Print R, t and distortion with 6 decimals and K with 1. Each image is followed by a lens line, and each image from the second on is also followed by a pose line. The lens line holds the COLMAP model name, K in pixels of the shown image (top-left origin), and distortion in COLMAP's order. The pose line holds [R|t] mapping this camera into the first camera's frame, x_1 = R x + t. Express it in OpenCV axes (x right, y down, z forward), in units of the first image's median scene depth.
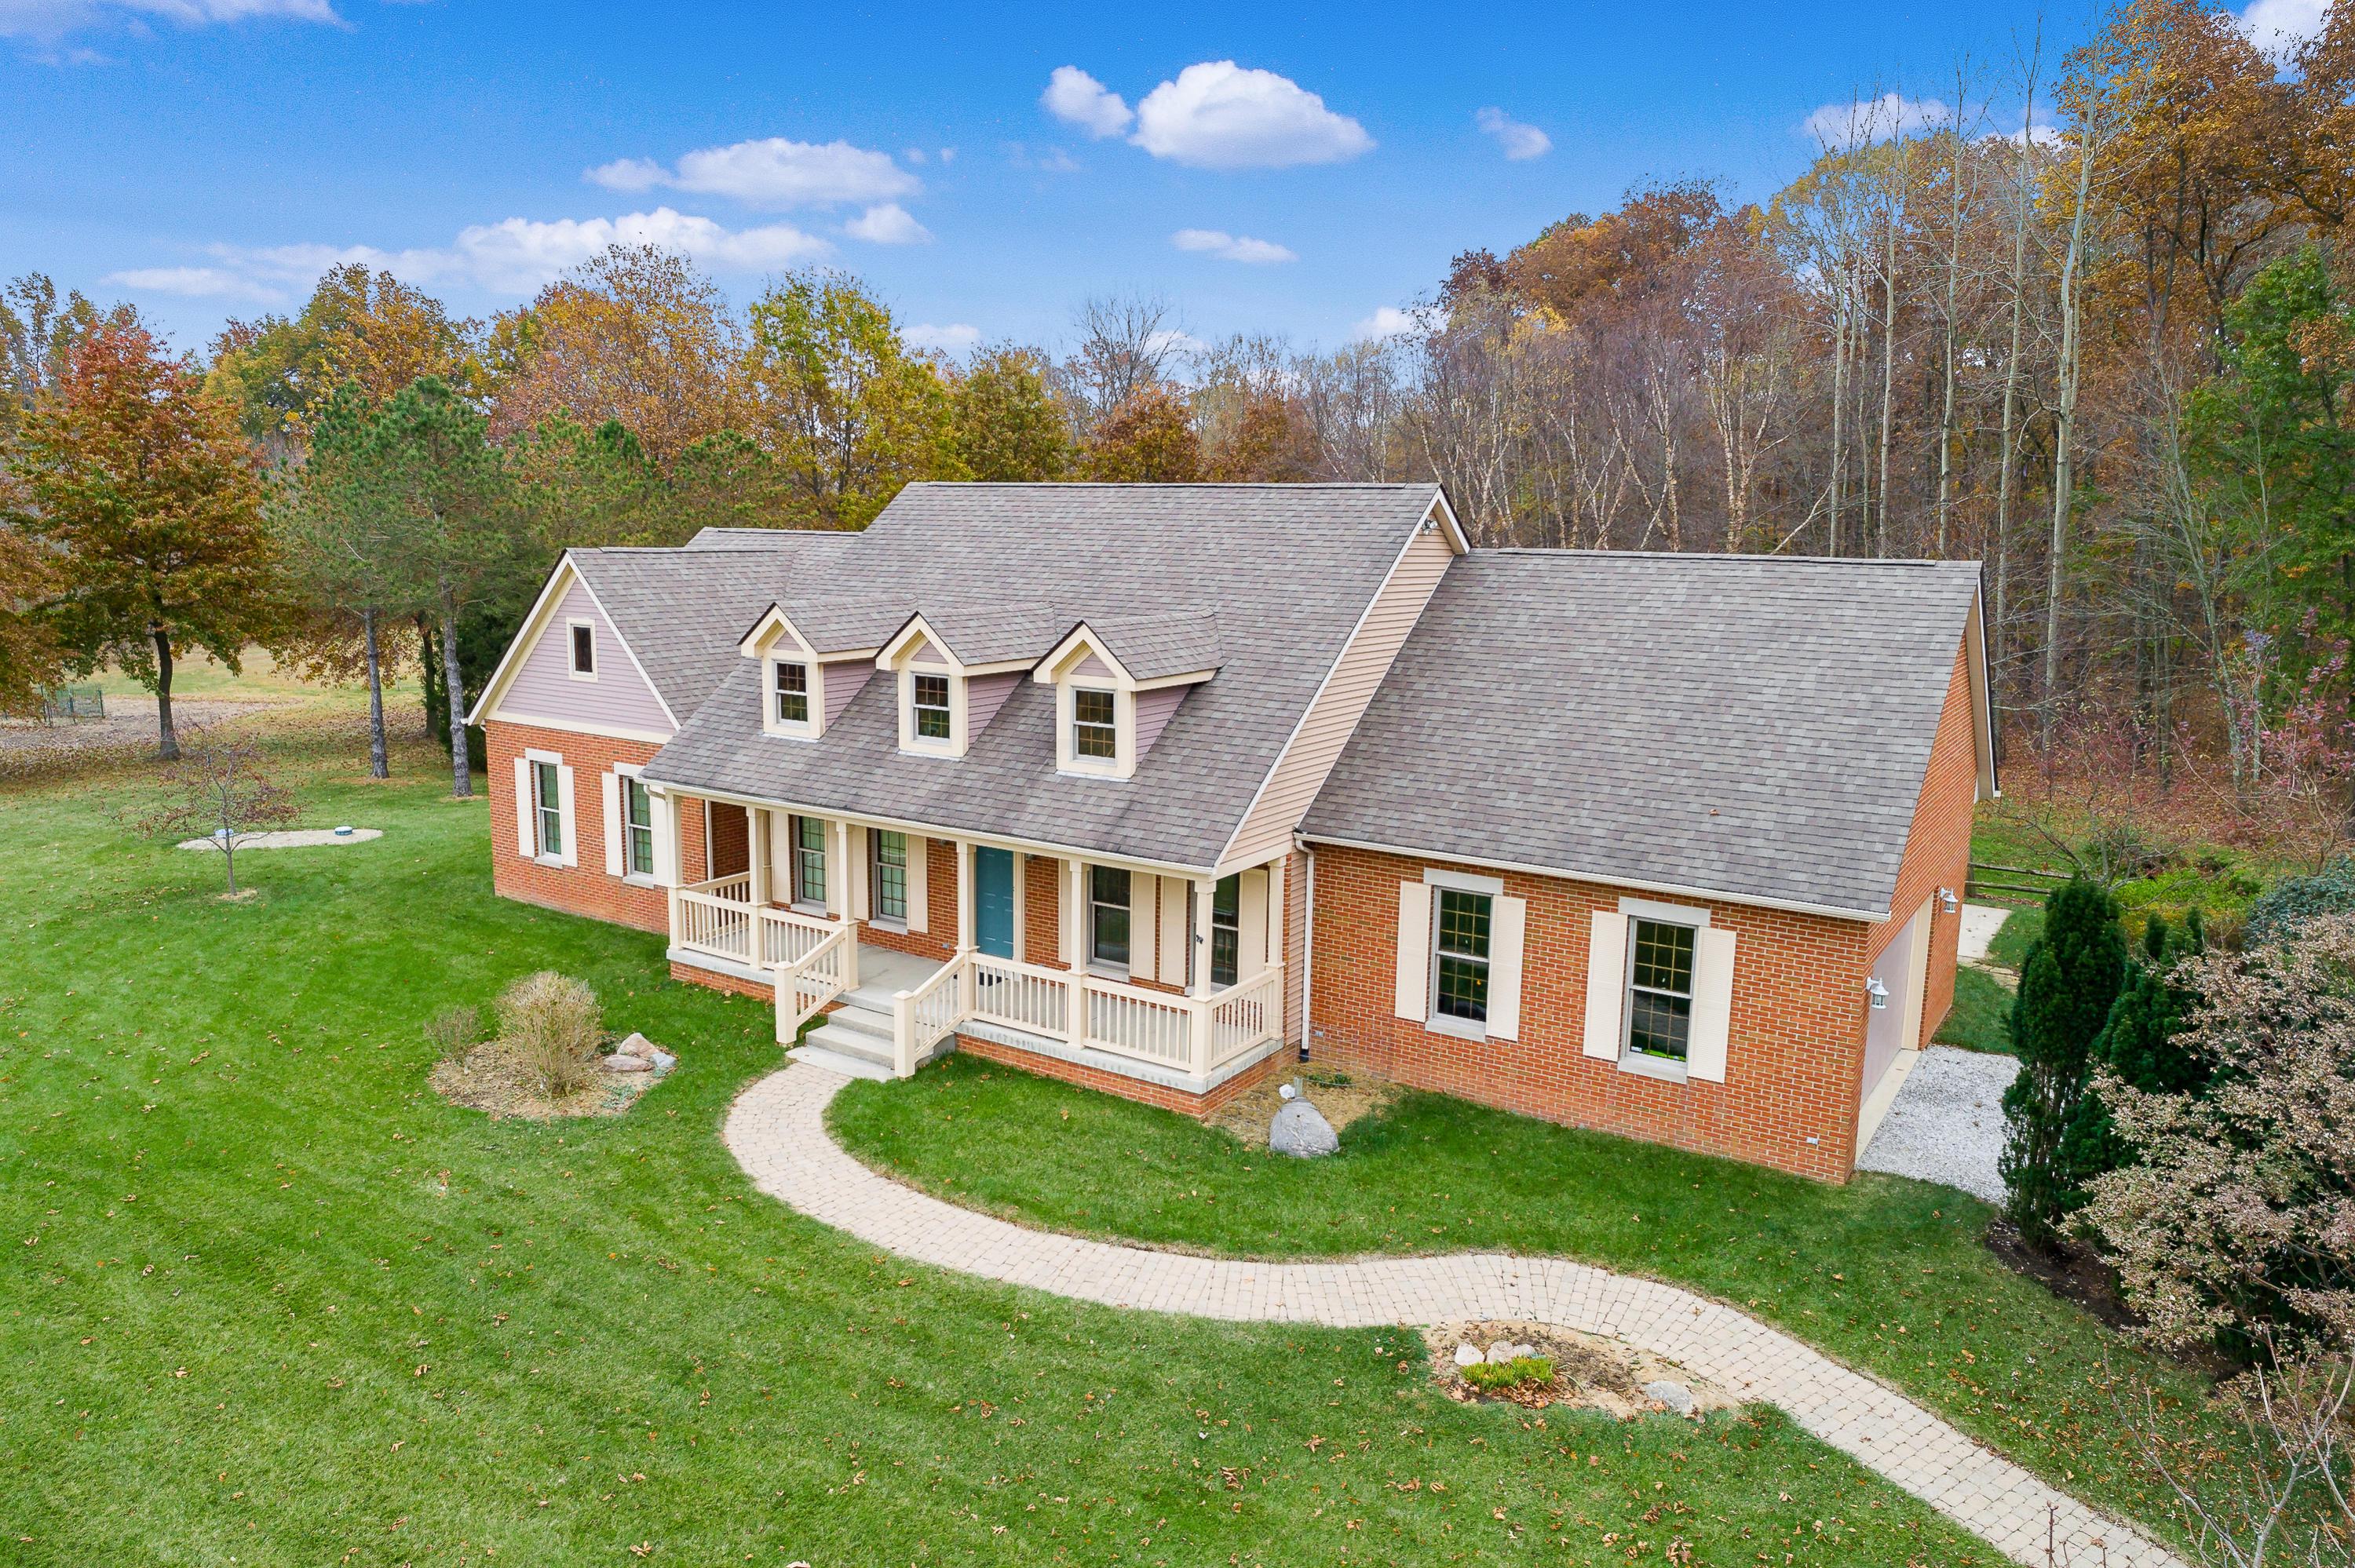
lens RADIAL K [[1708.4, 0, 1177.5], [0, 1708.4, 784.0], [0, 0, 1]] dist [-0.002002, 0.000350]
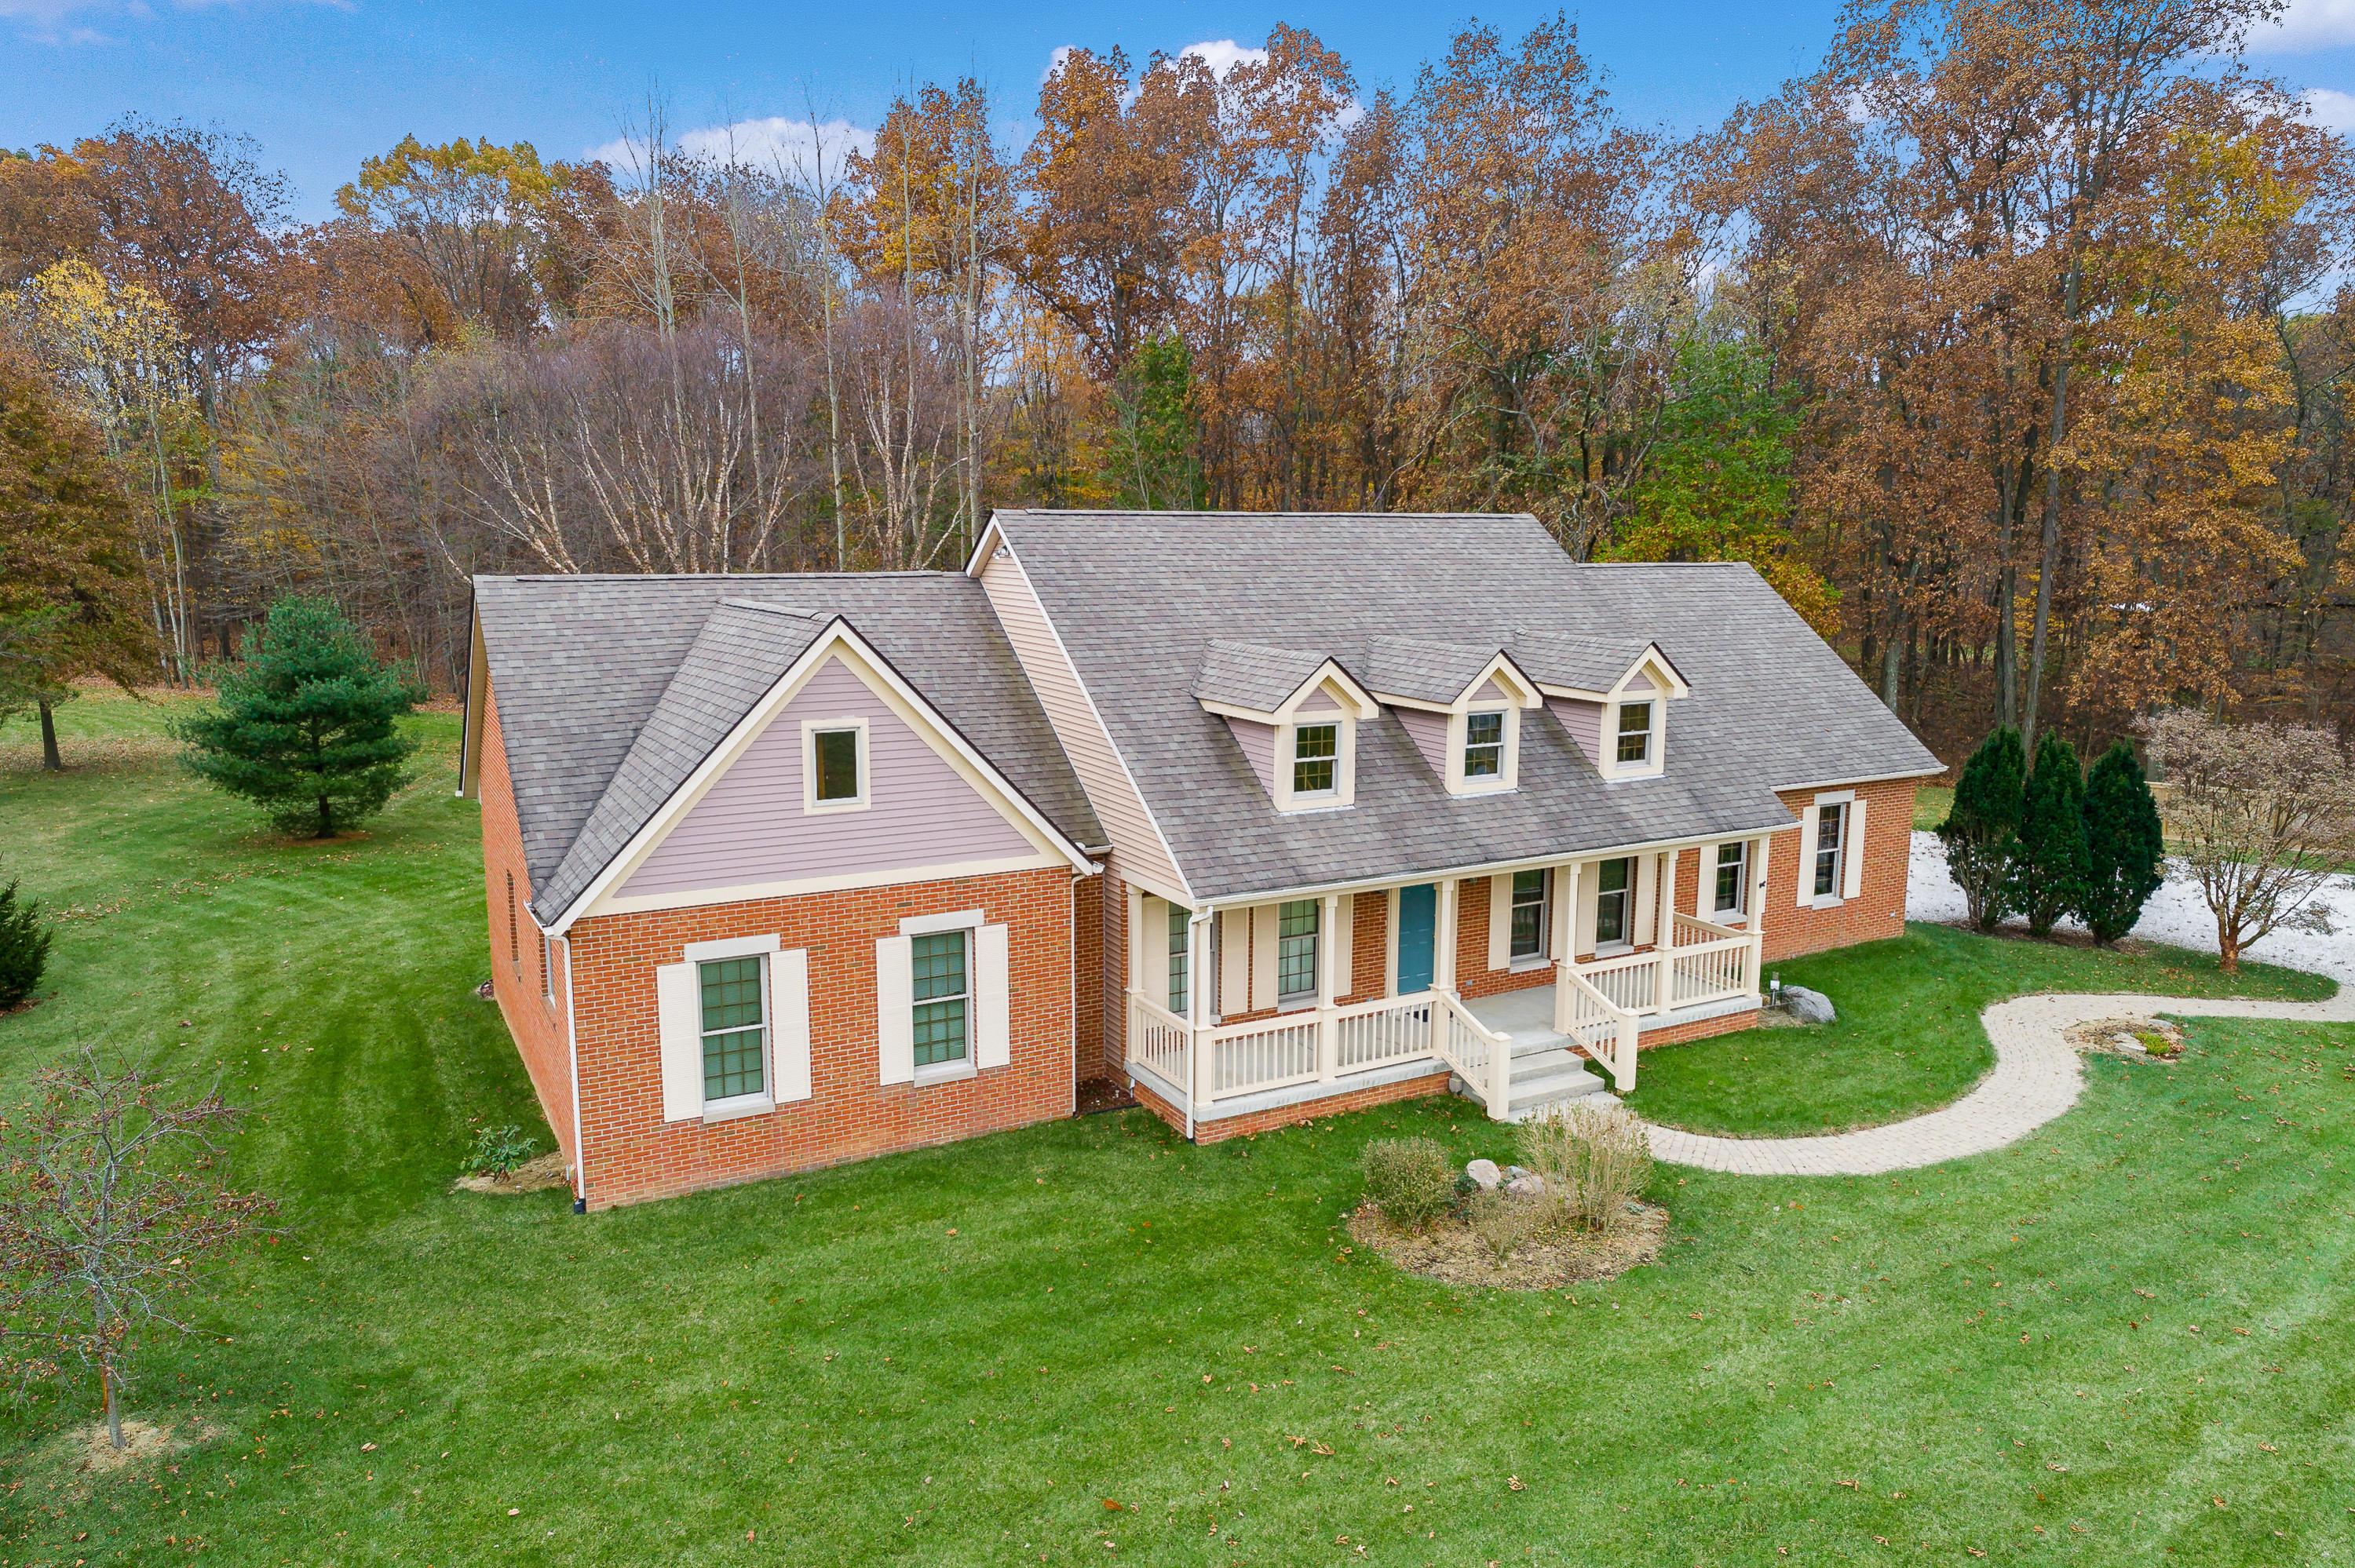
lens RADIAL K [[1566.2, 0, 1177.5], [0, 1566.2, 784.0], [0, 0, 1]] dist [-0.005807, 0.001439]
pose [[0.440243, -0.140359, 0.886840, -0.955260], [0.165294, 0.983494, 0.073602, -0.108684], [-0.882533, 0.114187, 0.456176, 0.684219]]
